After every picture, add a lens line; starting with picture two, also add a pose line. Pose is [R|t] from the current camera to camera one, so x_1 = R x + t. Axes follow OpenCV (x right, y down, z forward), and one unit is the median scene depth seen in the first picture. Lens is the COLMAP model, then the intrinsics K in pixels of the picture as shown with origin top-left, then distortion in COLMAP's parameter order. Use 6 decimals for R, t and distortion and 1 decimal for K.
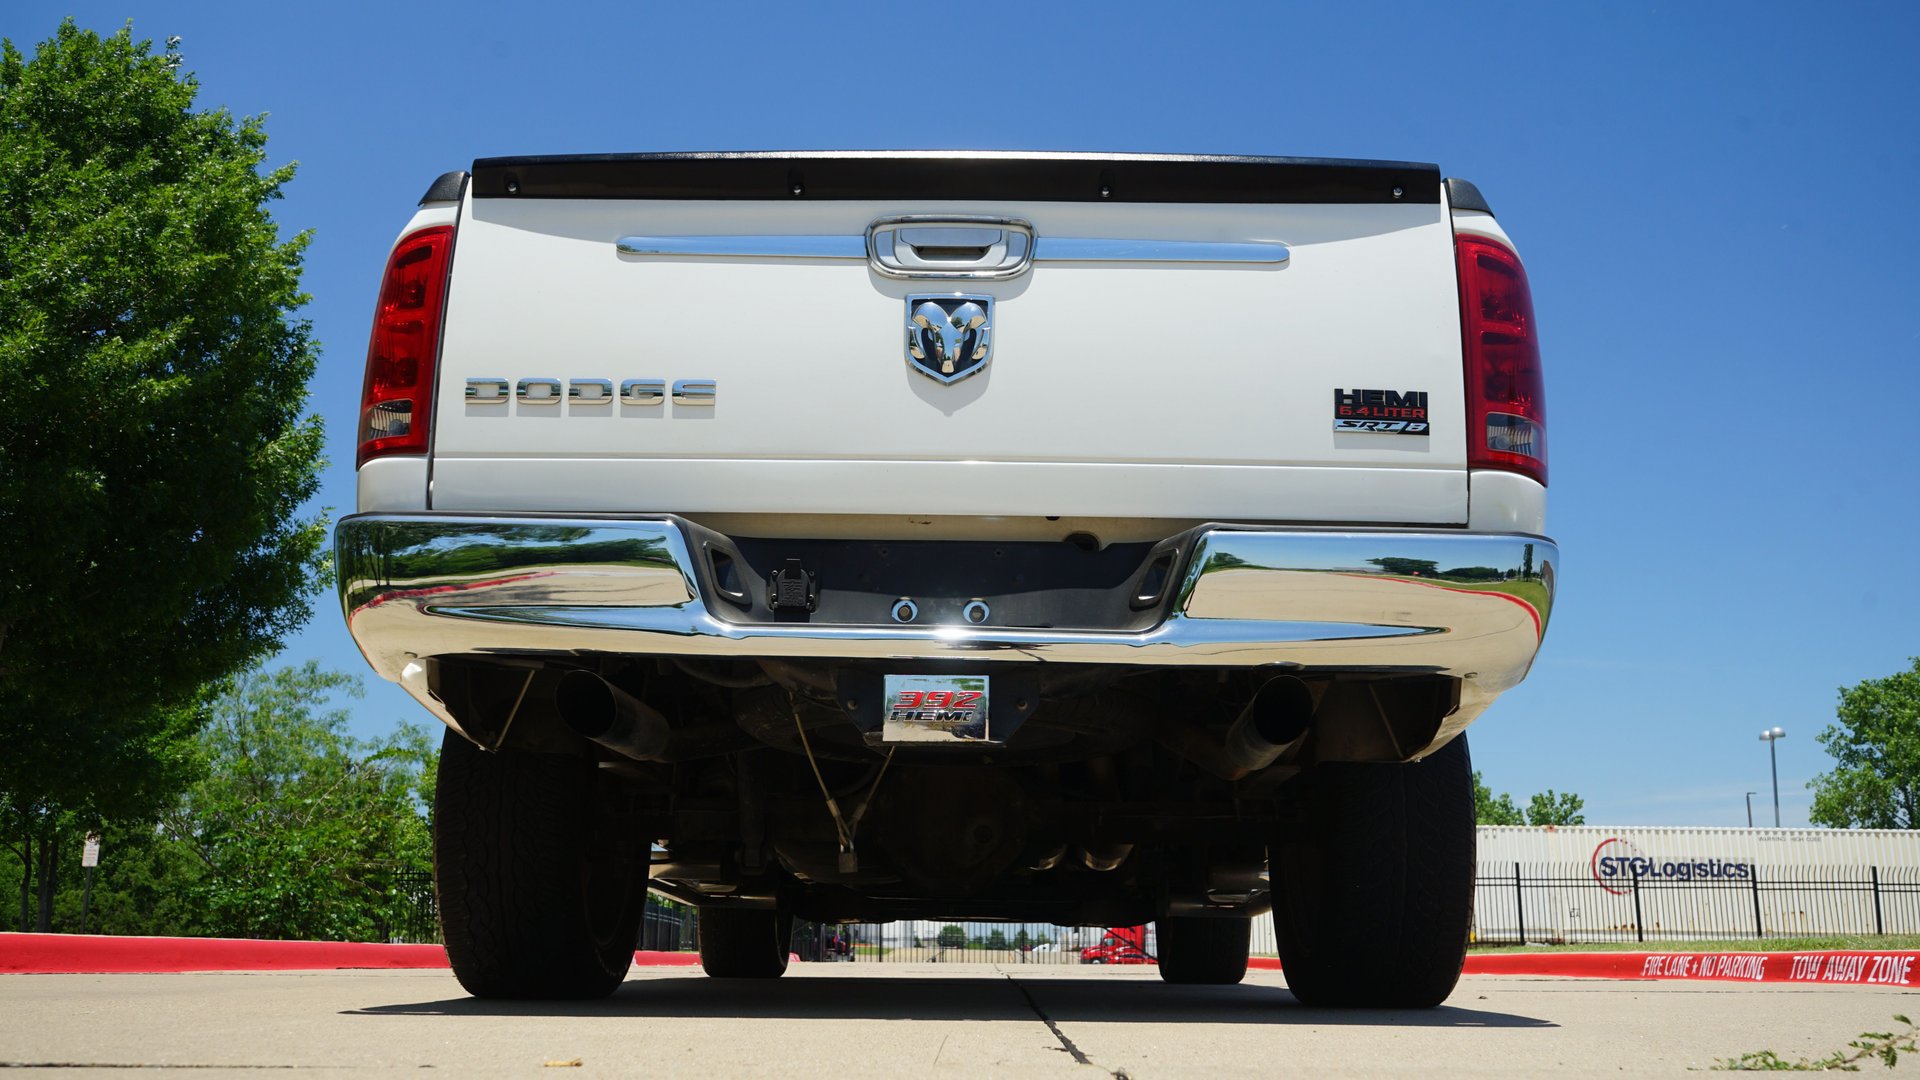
lens RADIAL K [[1715.7, 0, 957.3], [0, 1715.7, 547.8], [0, 0, 1]] dist [-0.001254, 0.003219]
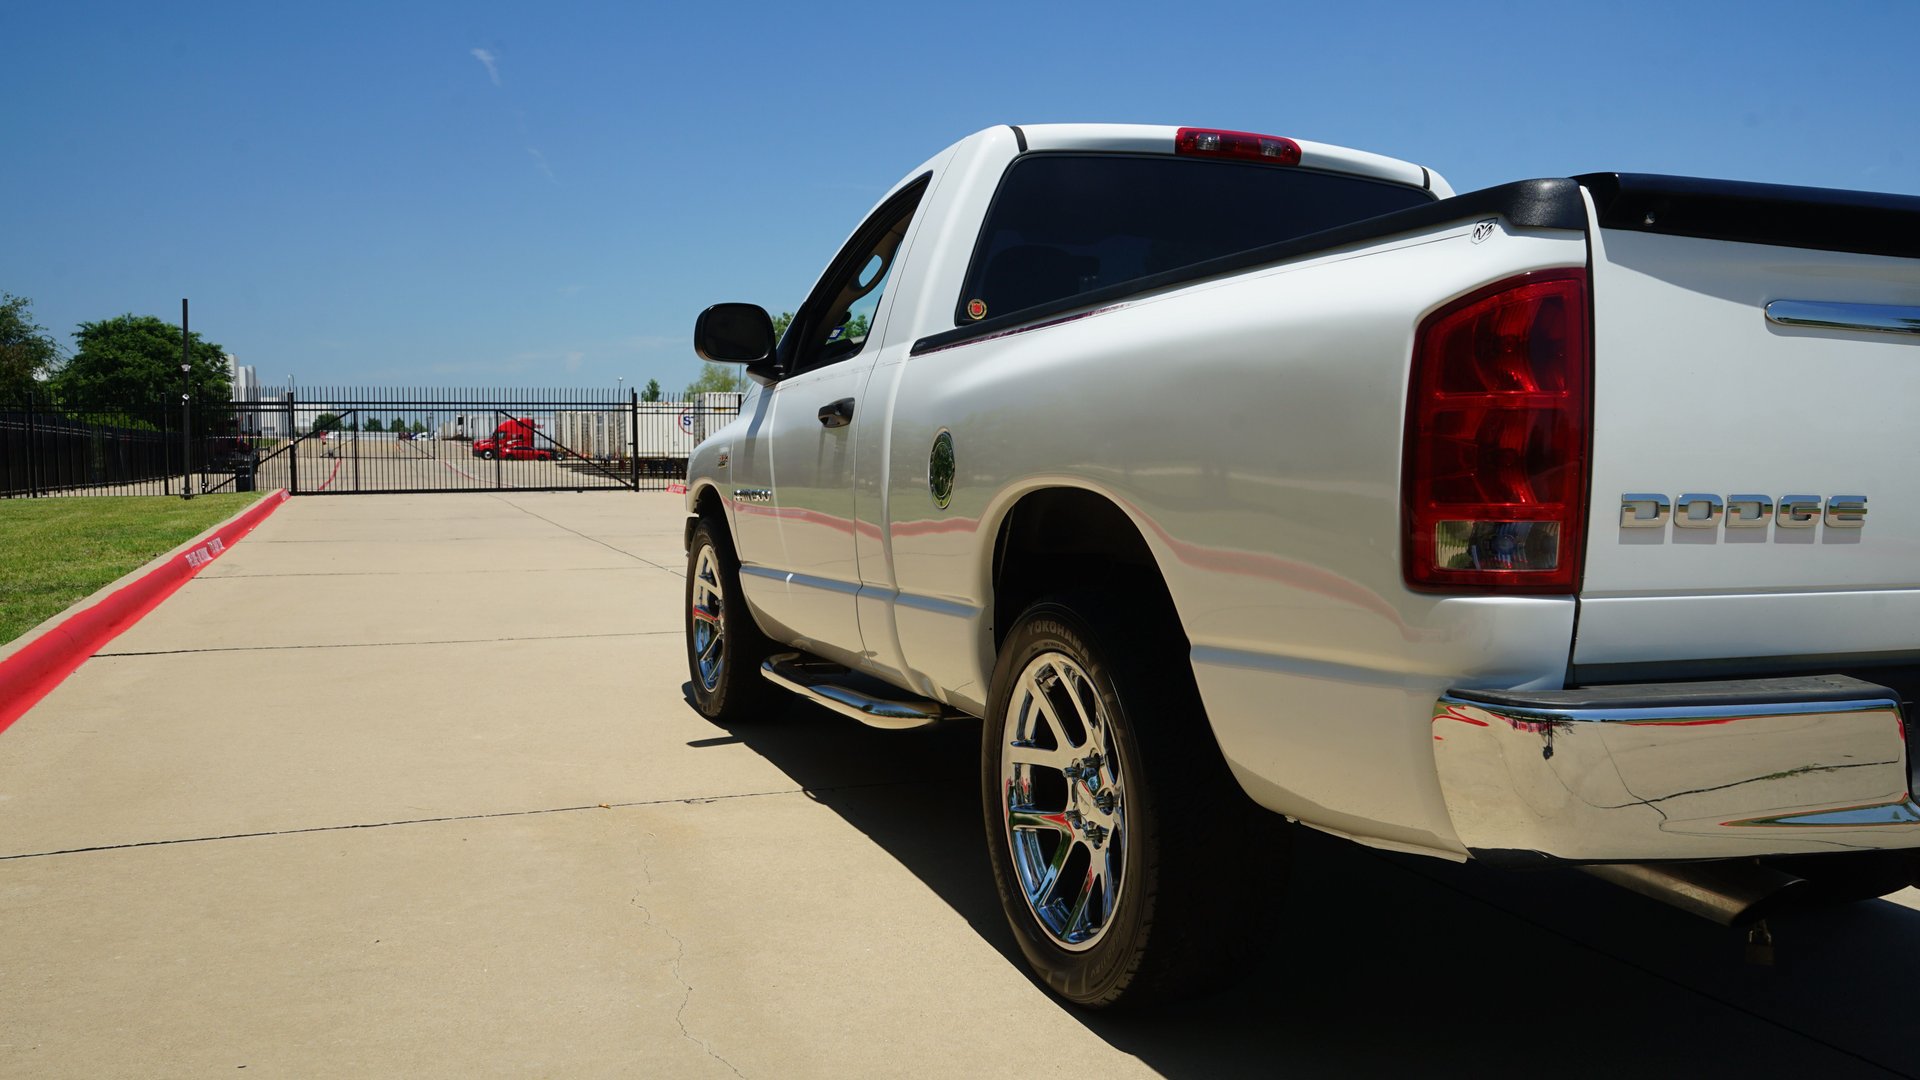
lens RADIAL K [[1522.3, 0, 957.4], [0, 1522.3, 546.9], [0, 0, 1]] dist [-0.012141, 0.005433]
pose [[0.924503, -0.032829, 0.379758, -0.810997], [-0.082646, 0.955320, 0.283785, -0.241603], [-0.372106, -0.293745, 0.880483, 0.503988]]
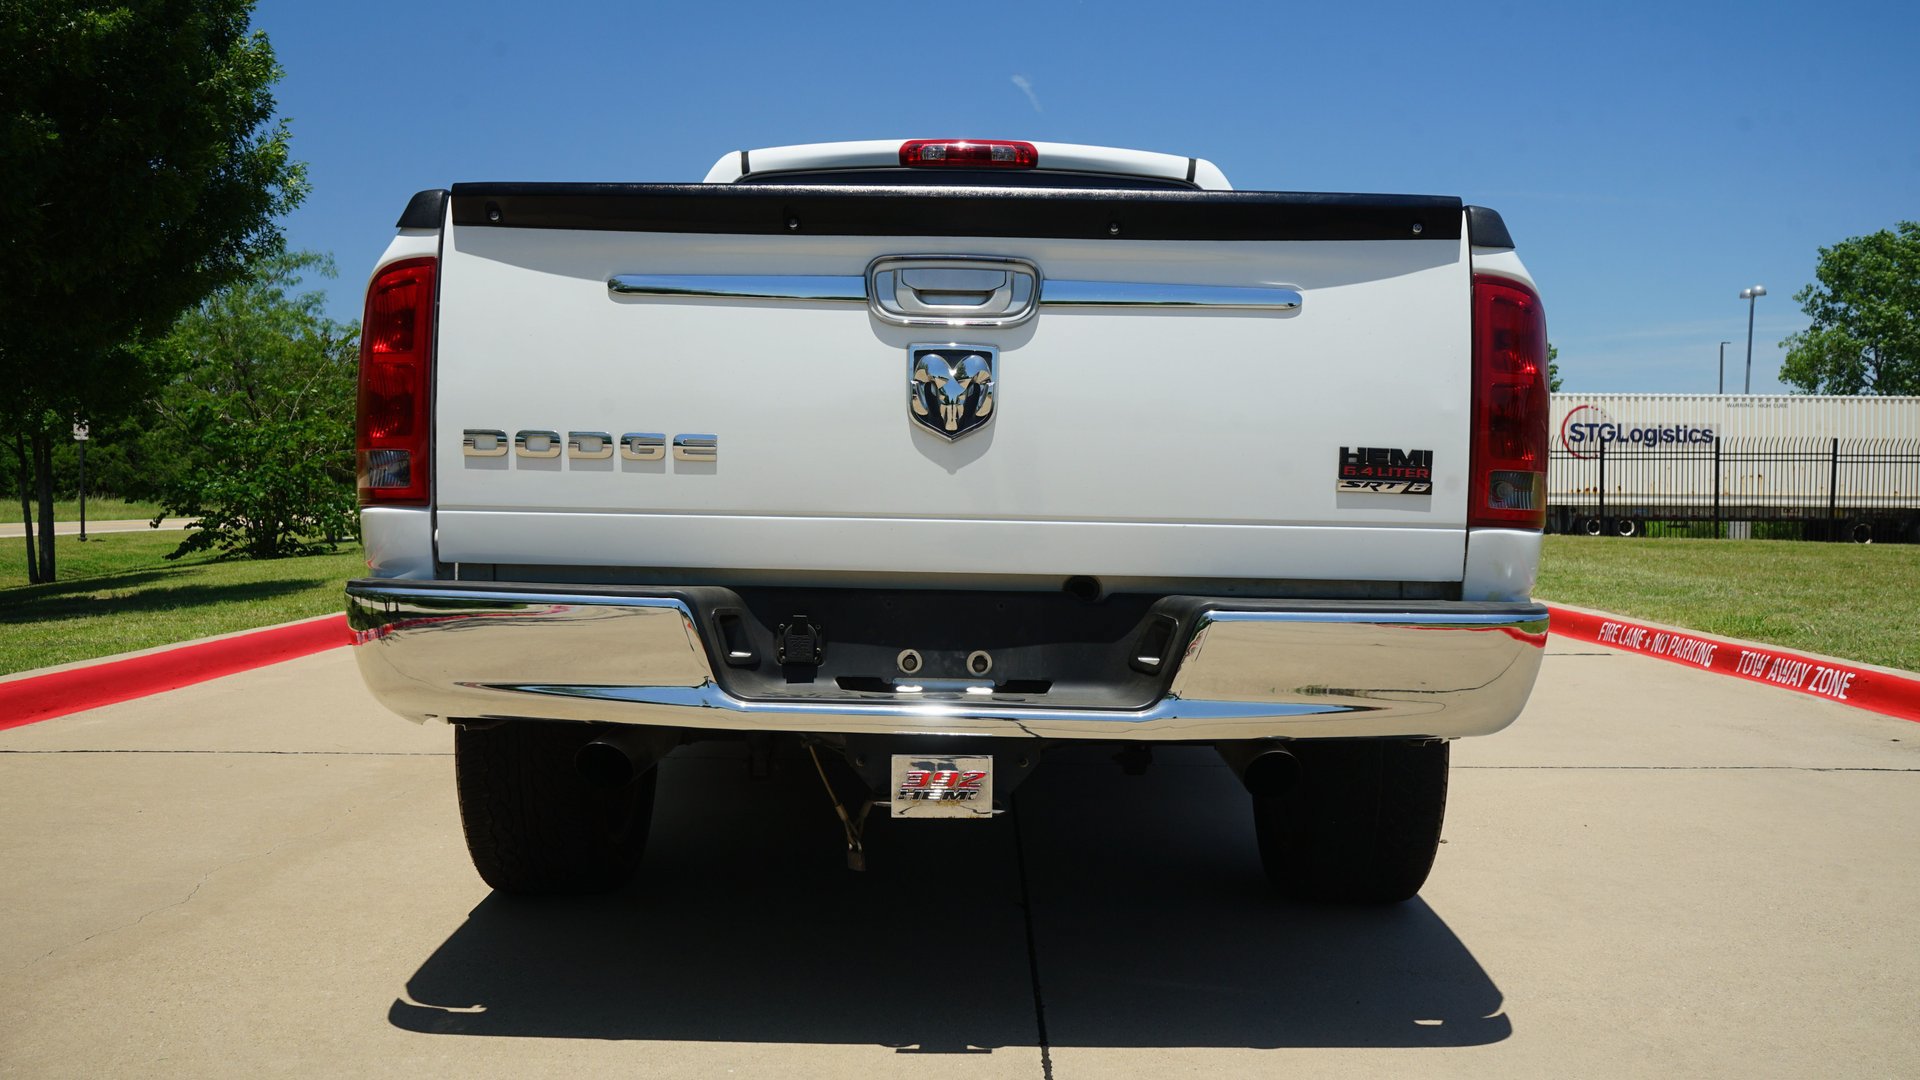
lens RADIAL K [[1715.7, 0, 957.3], [0, 1715.7, 547.8], [0, 0, 1]] dist [-0.001254, 0.003219]
pose [[0.999935, -0.002384, 0.011141, -0.012975], [-0.000645, 0.964455, 0.264246, -0.291696], [-0.011375, -0.264237, 0.964391, 0.026874]]
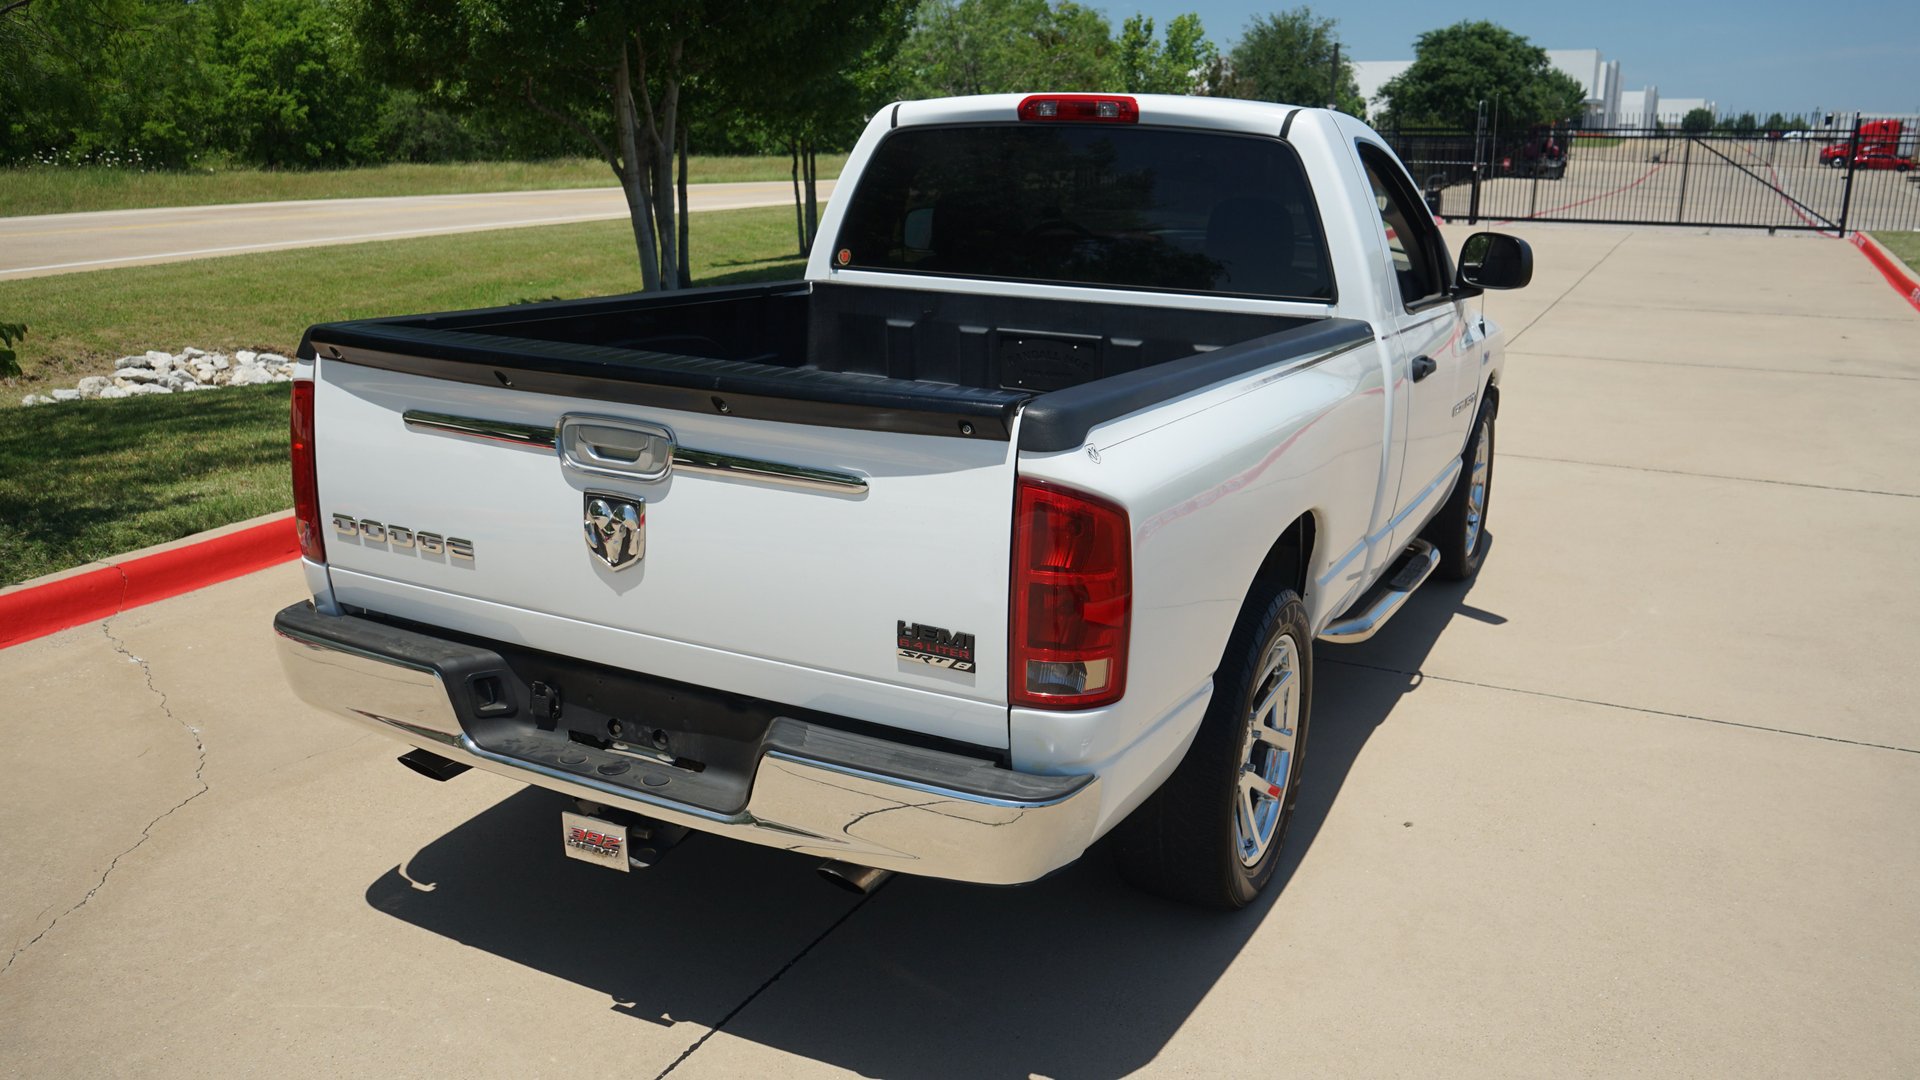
lens RADIAL K [[1518.7, 0, 957.8], [0, 1518.7, 542.7], [0, 0, 1]] dist [-0.009677, 0.001736]
pose [[0.902726, 0.114178, -0.414787, 0.636552], [0.097093, 0.885195, 0.454975, -0.561878], [0.419116, -0.450990, 0.788003, 0.264242]]
